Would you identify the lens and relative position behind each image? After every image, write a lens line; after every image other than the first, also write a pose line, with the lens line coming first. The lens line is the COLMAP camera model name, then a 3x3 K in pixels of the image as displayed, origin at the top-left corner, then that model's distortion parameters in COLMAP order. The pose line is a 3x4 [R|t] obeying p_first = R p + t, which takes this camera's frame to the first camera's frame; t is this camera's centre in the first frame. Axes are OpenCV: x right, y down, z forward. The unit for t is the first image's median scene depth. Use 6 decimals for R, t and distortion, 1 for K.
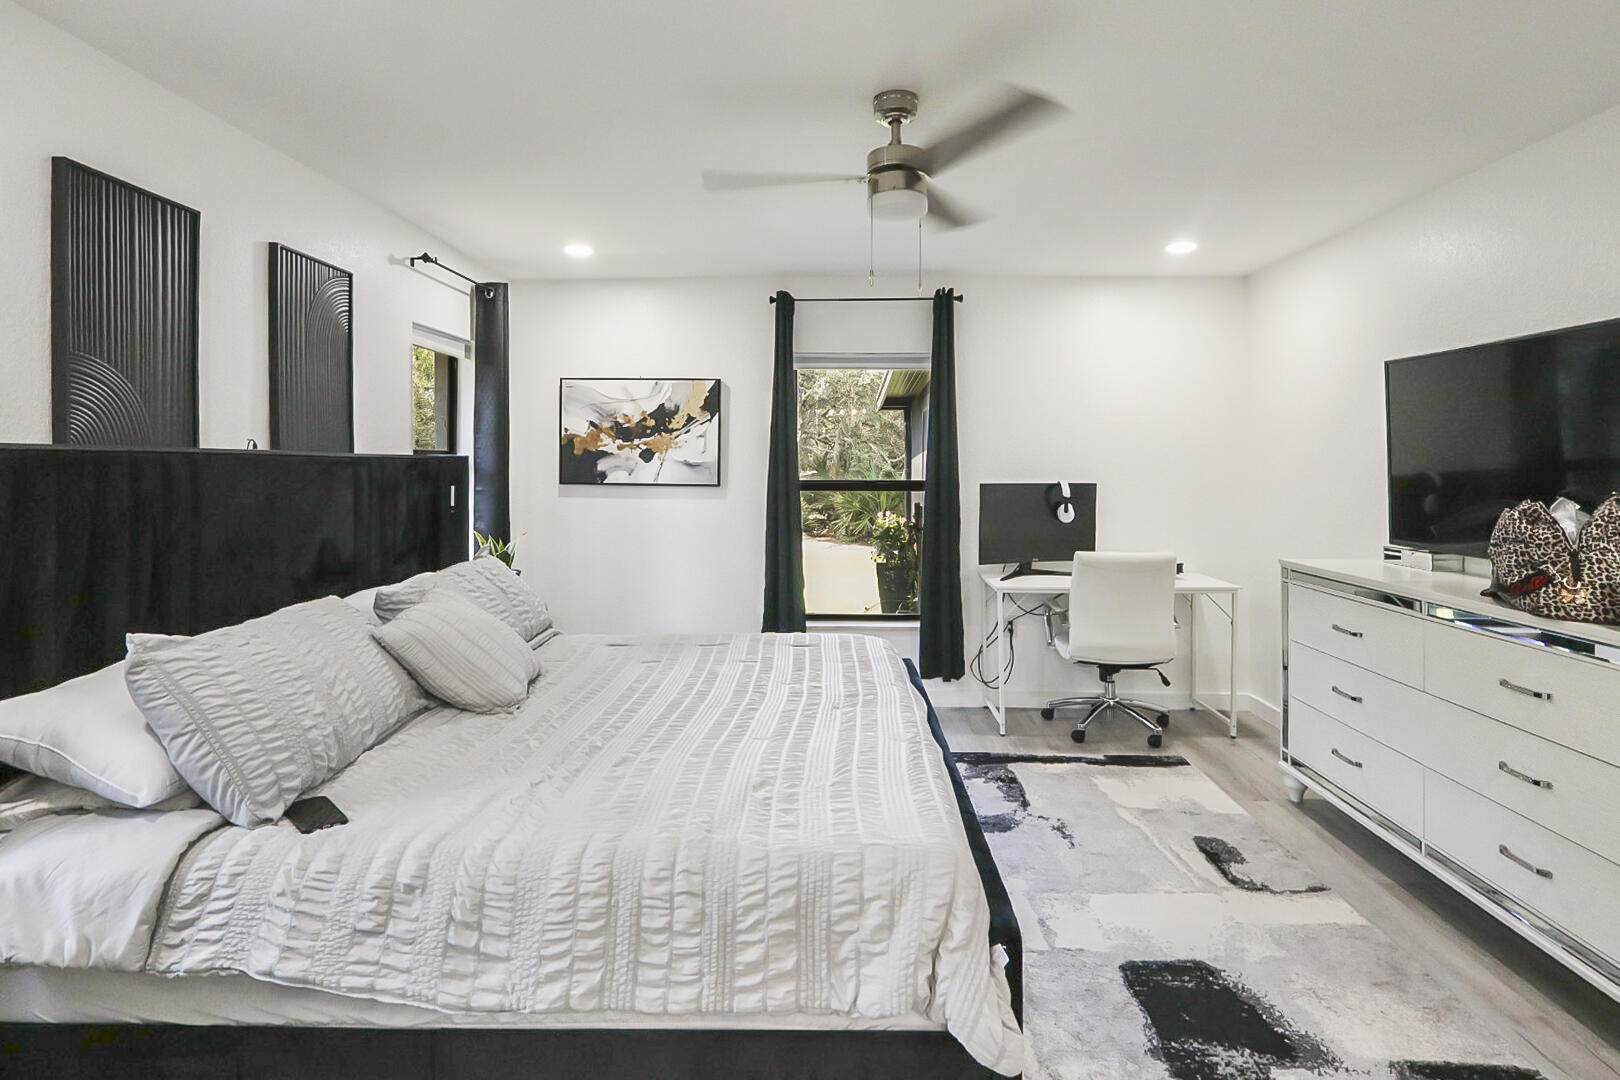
lens RADIAL K [[786.7, 0, 830.0], [0, 786.7, 461.5], [0, 0, 1]] dist [-0.002494, 0.000589]
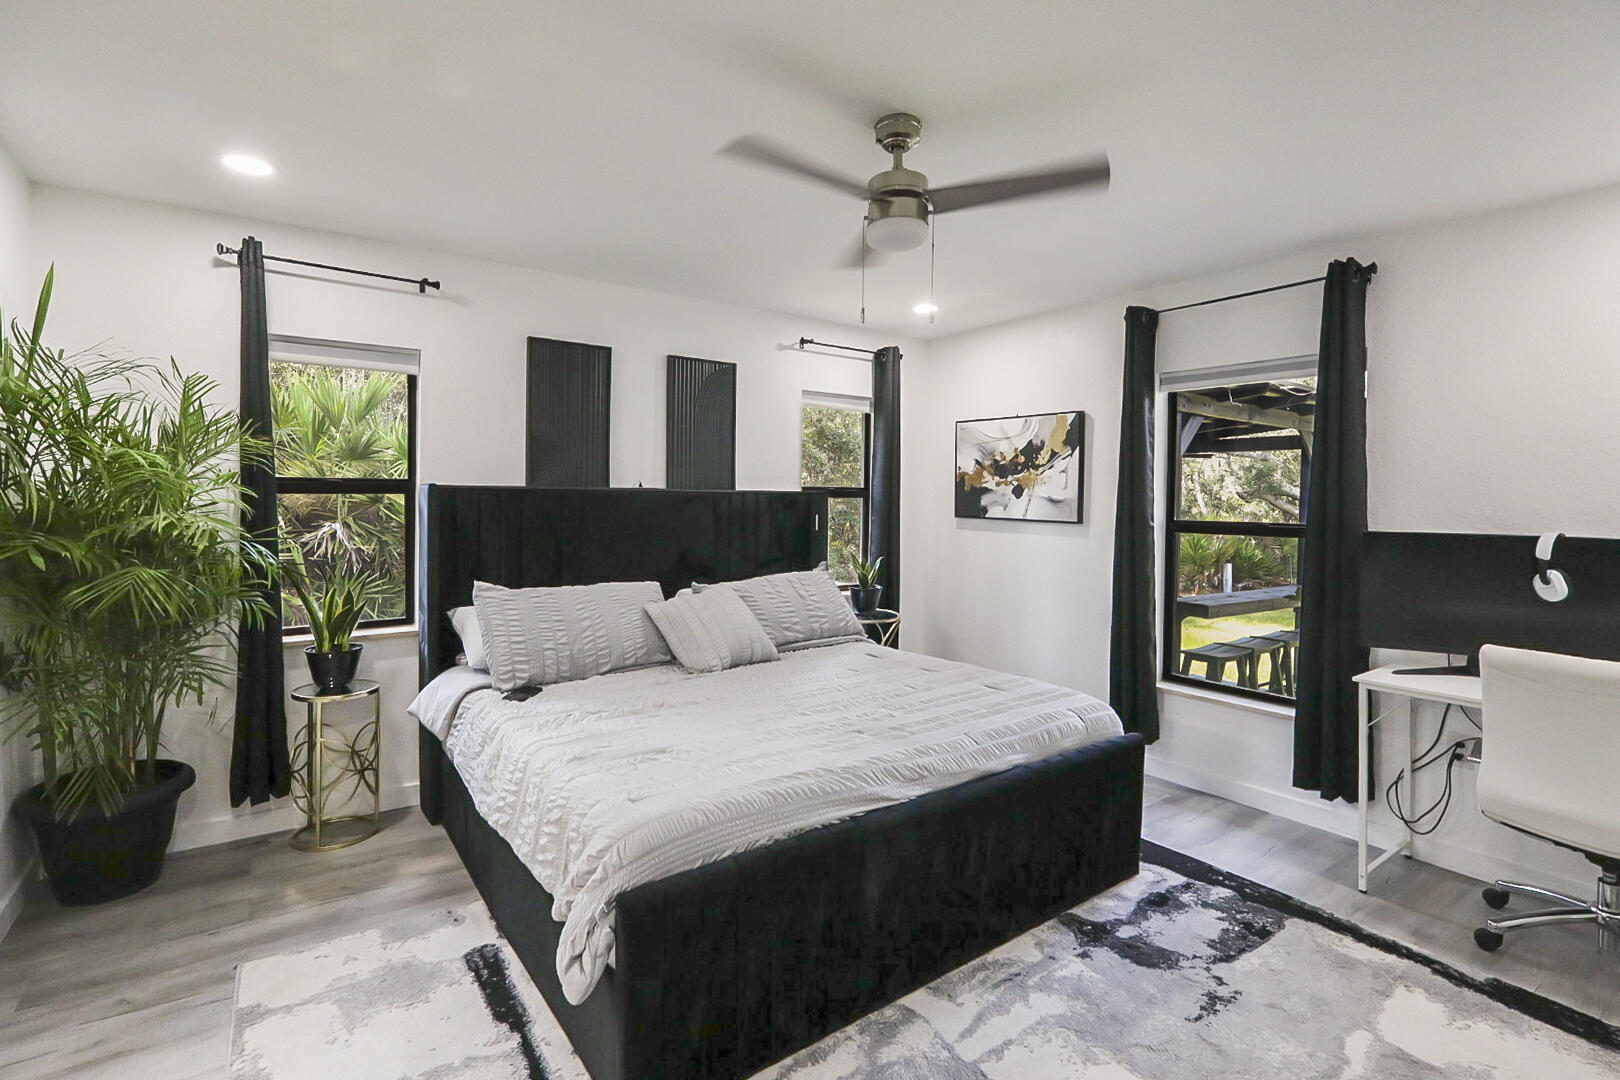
lens RADIAL K [[786.7, 0, 822.9], [0, 786.7, 508.1], [0, 0, 1]] dist [-0.002494, 0.000589]
pose [[0.601205, 0.016196, -0.798931, 0.436685], [-0.005607, 0.999855, 0.016050, -0.000837], [0.799075, -0.005170, 0.601209, 0.179786]]
